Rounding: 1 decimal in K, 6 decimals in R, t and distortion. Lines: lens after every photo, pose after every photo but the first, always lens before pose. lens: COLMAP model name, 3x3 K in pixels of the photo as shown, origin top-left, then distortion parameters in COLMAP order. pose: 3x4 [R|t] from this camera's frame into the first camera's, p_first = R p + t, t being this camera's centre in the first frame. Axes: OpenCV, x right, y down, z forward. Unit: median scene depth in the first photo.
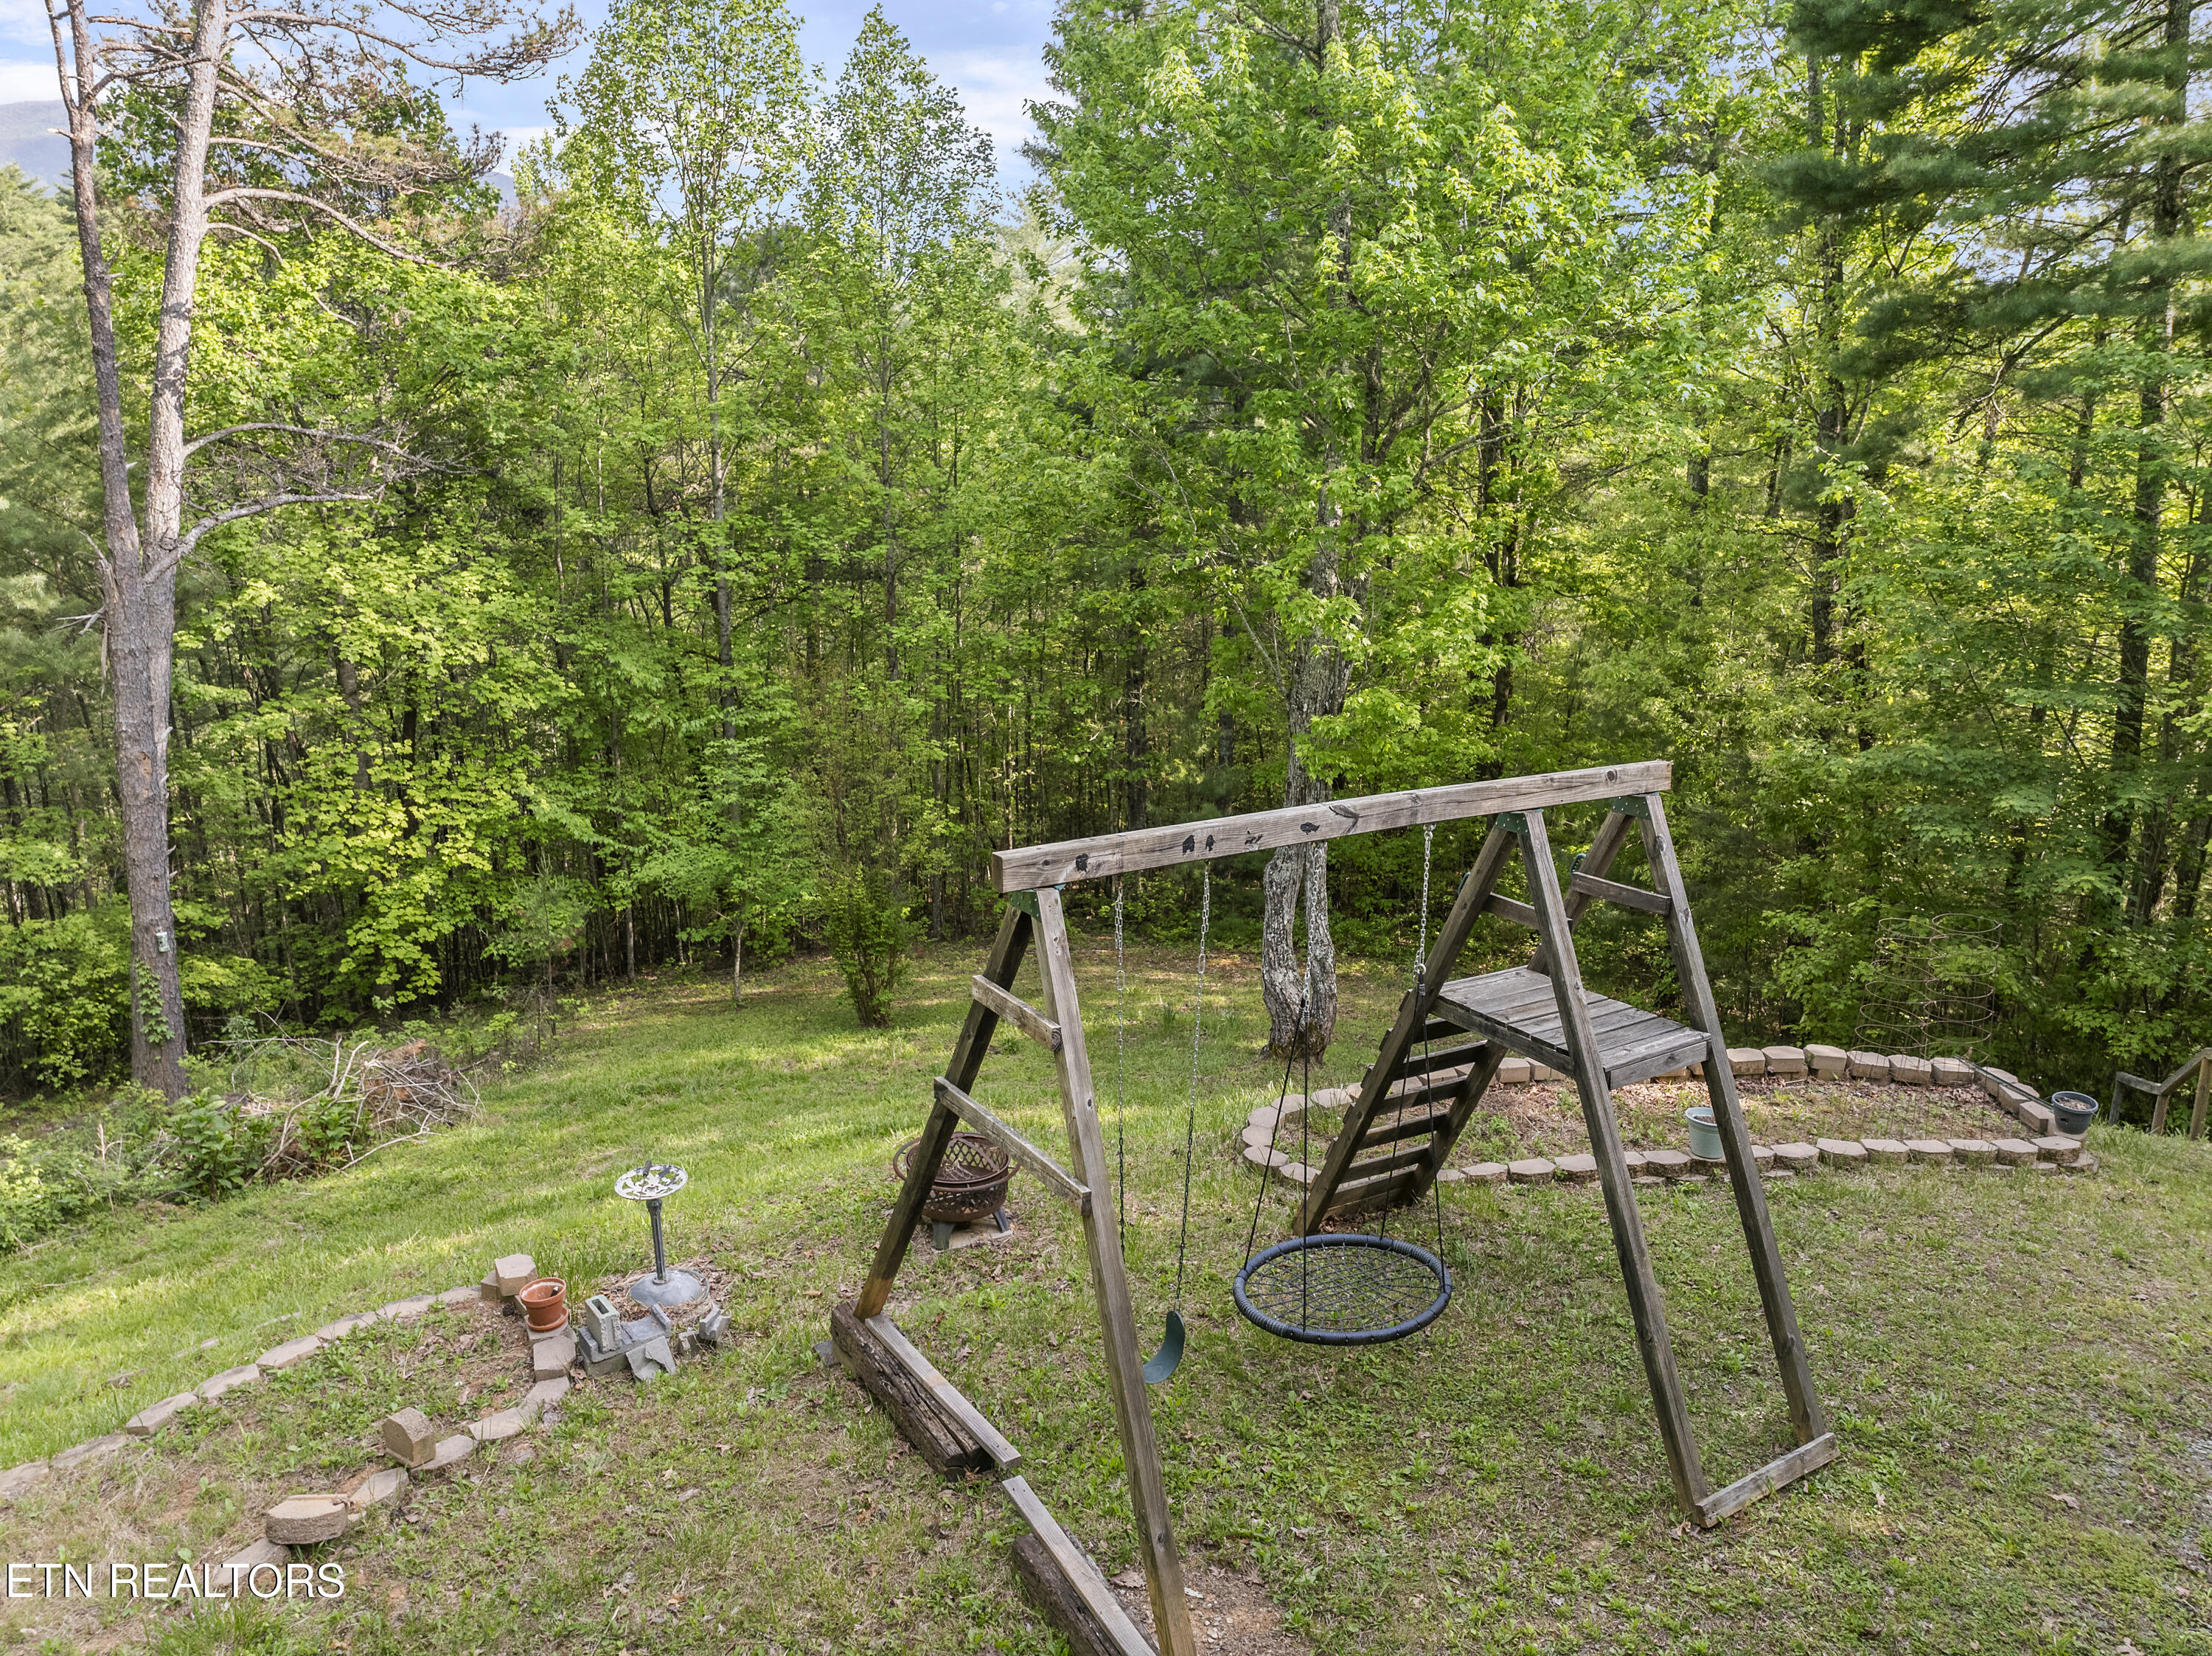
lens RADIAL K [[1546.9, 0, 1117.5], [0, 1546.9, 815.0], [0, 0, 1]] dist [0.008906, 0.001652]
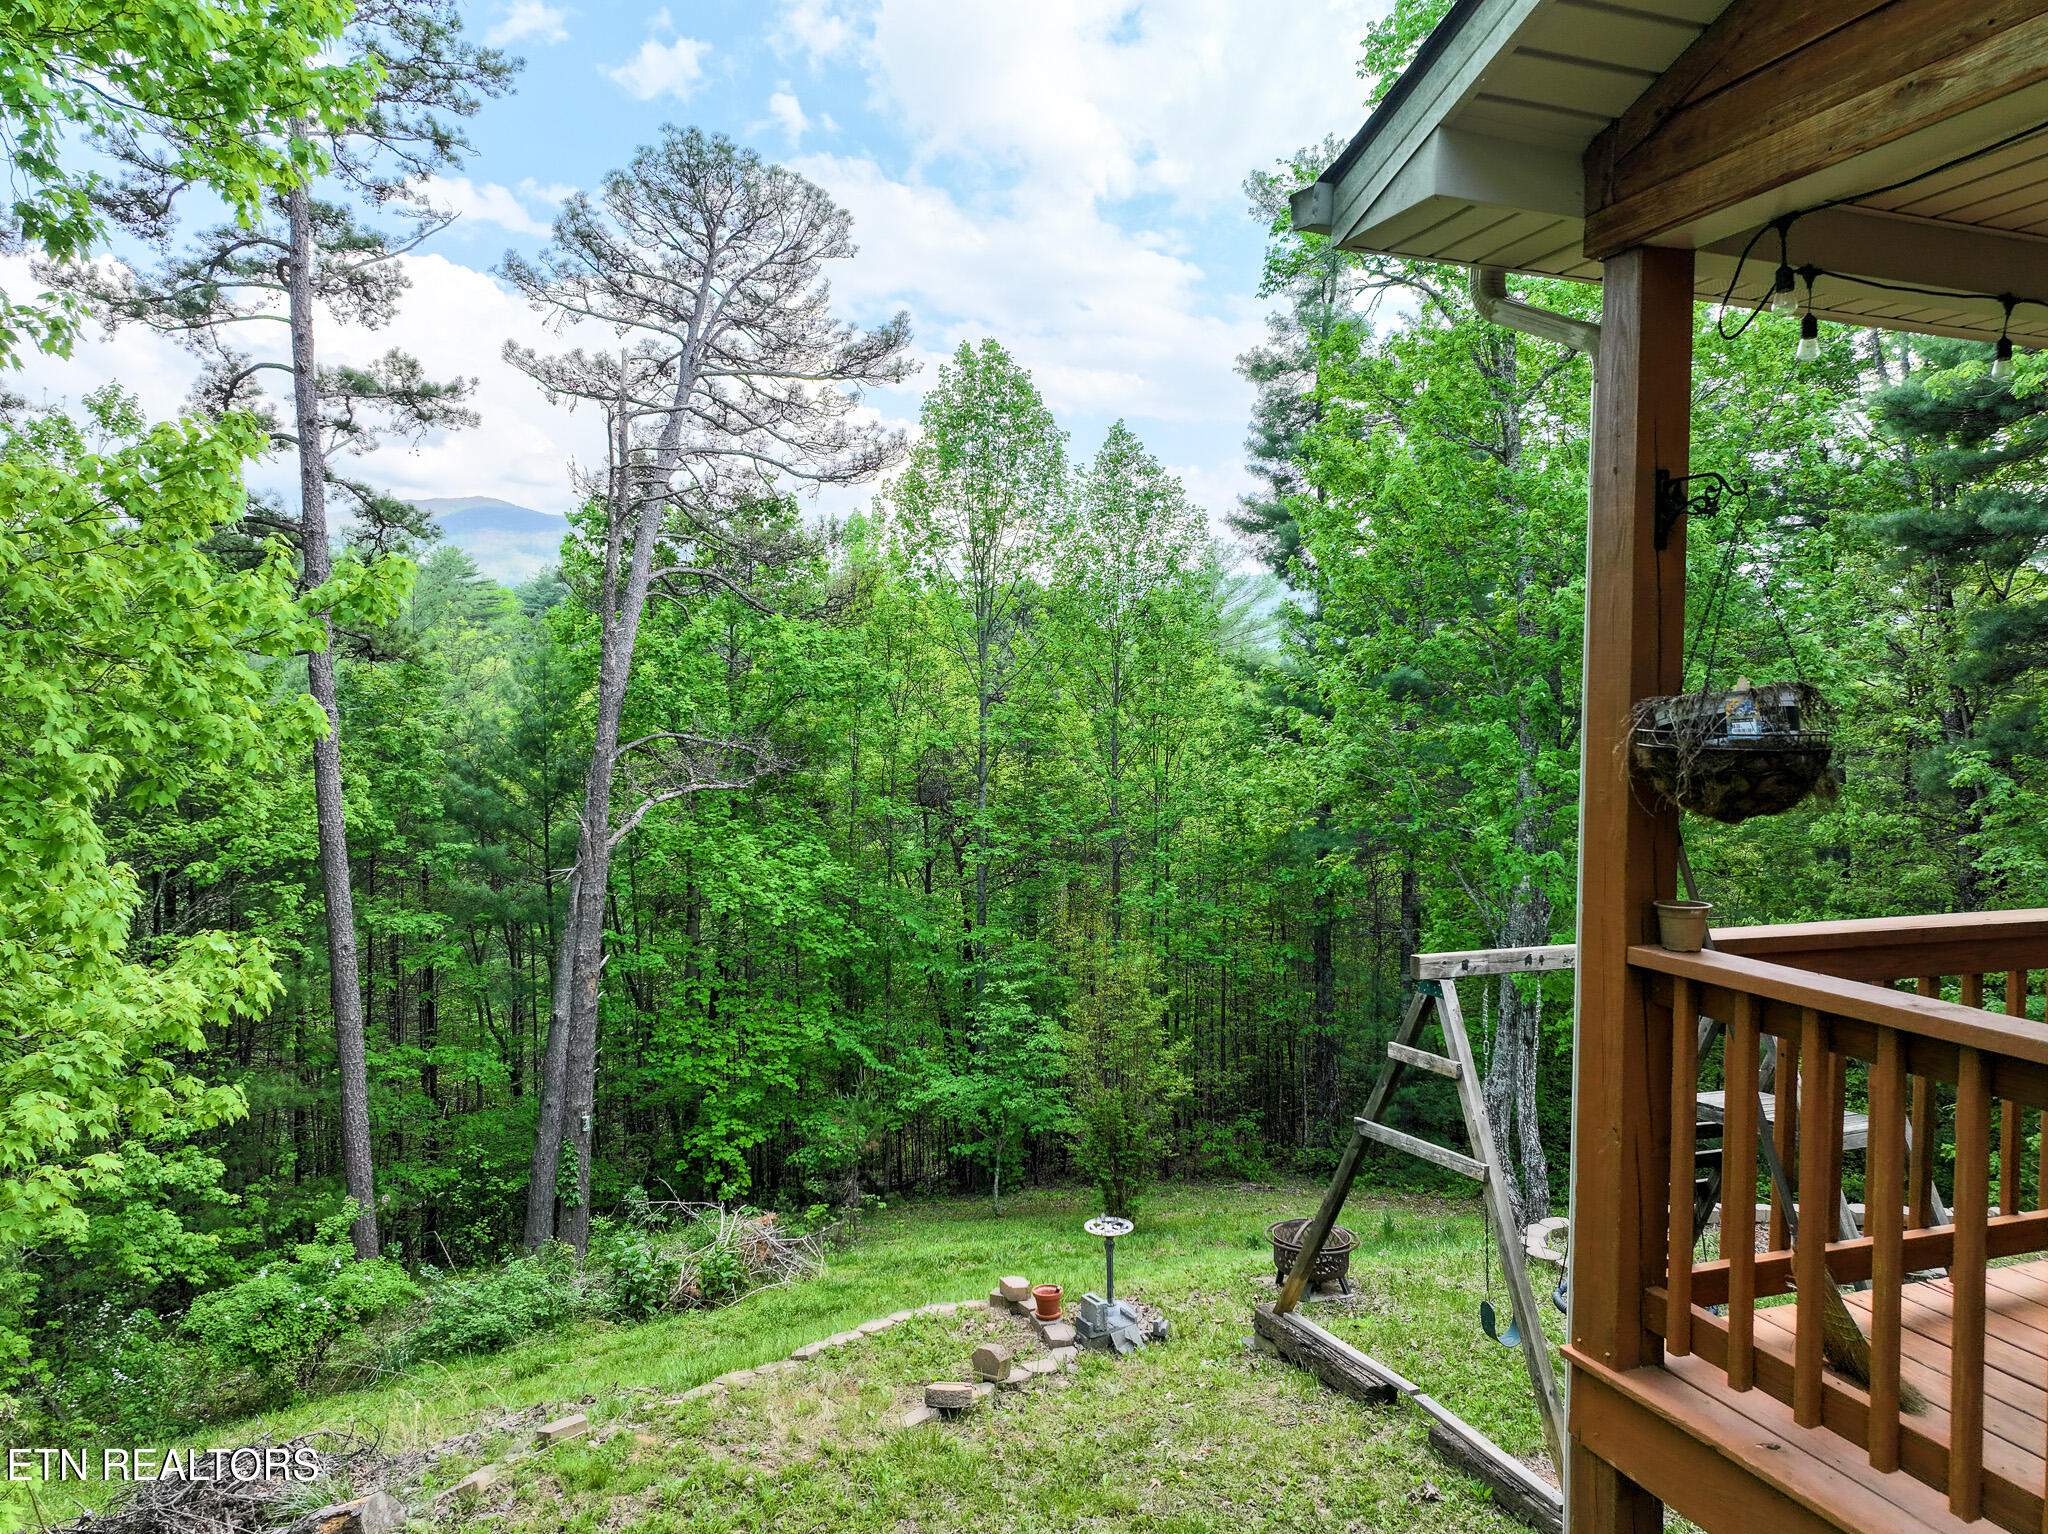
lens RADIAL K [[1428.8, 0, 1043.6], [0, 1428.8, 760.5], [0, 0, 1]] dist [0.003386, 0.011716]
pose [[0.988650, -0.004358, -0.150175, -0.070434], [-0.030499, 0.972944, -0.229018, 0.053853], [0.147110, 0.230999, 0.961768, -0.163840]]
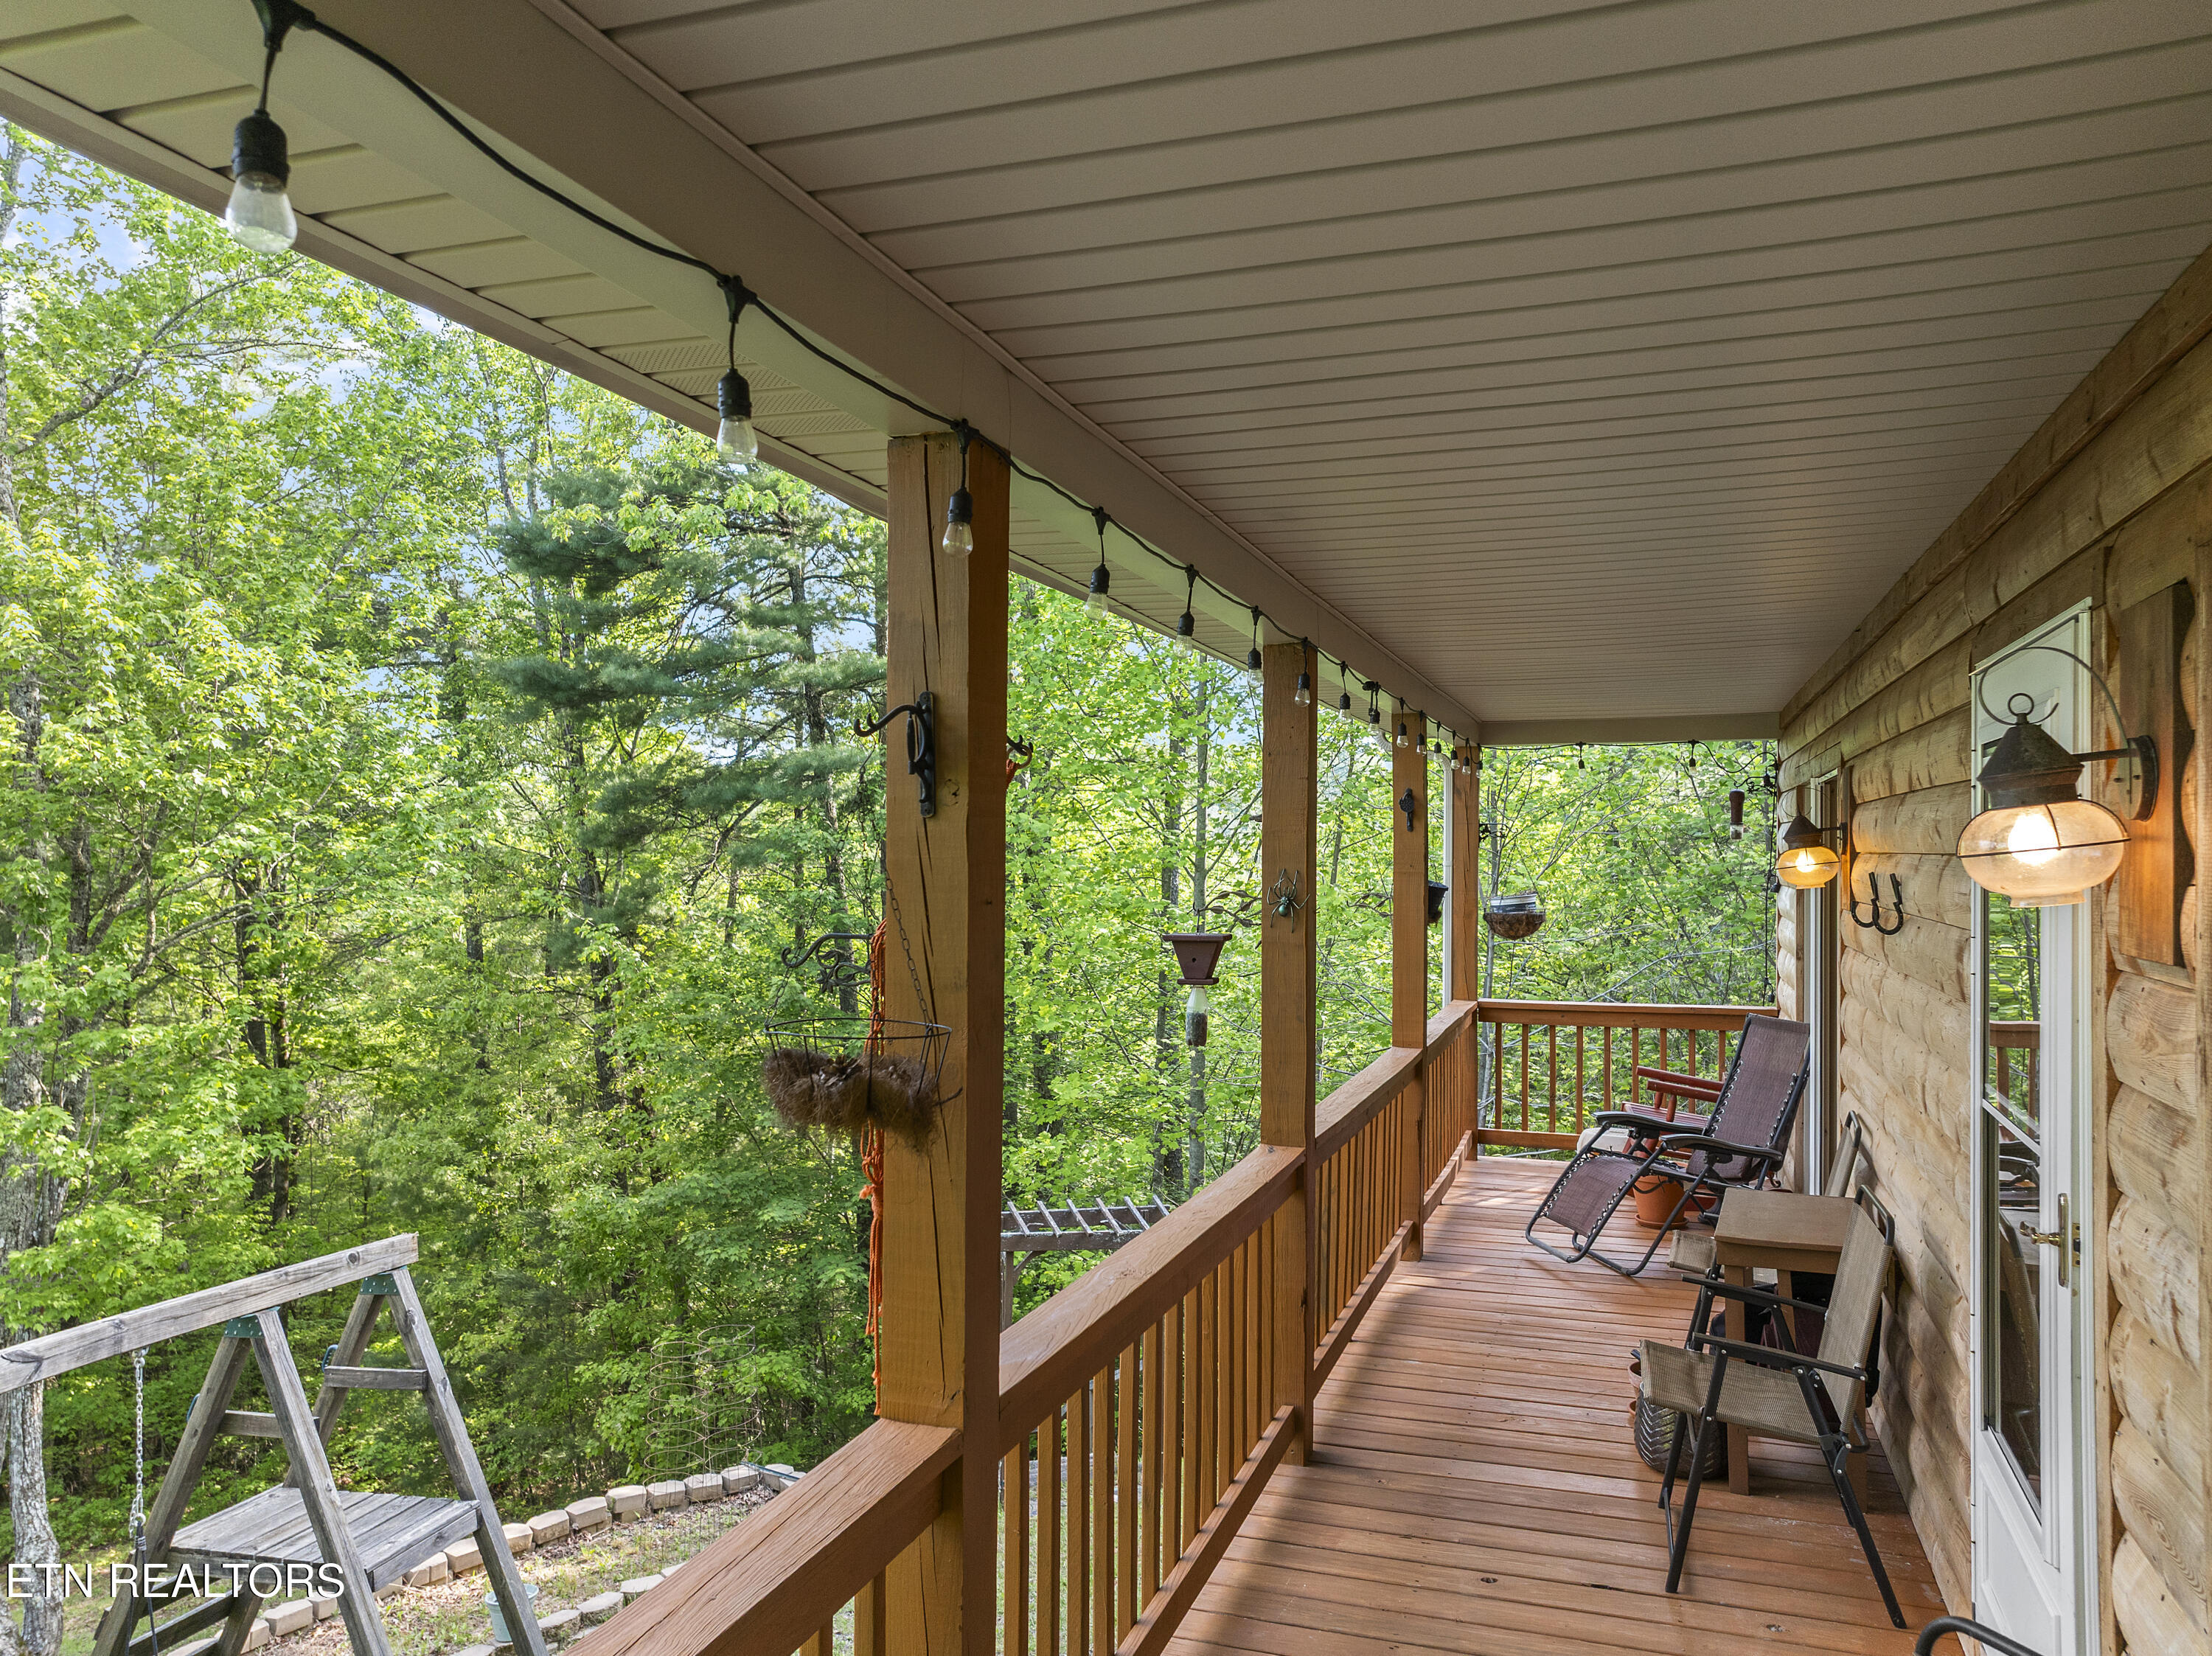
lens RADIAL K [[1567.6, 0, 1119.4], [0, 1567.6, 821.3], [0, 0, 1]] dist [0.004633, 0.000343]
pose [[0.743763, -0.001716, 0.668441, 0.004053], [0.190653, 0.959003, -0.209675, 0.004242], [-0.640677, 0.283389, 0.713599, -0.045374]]
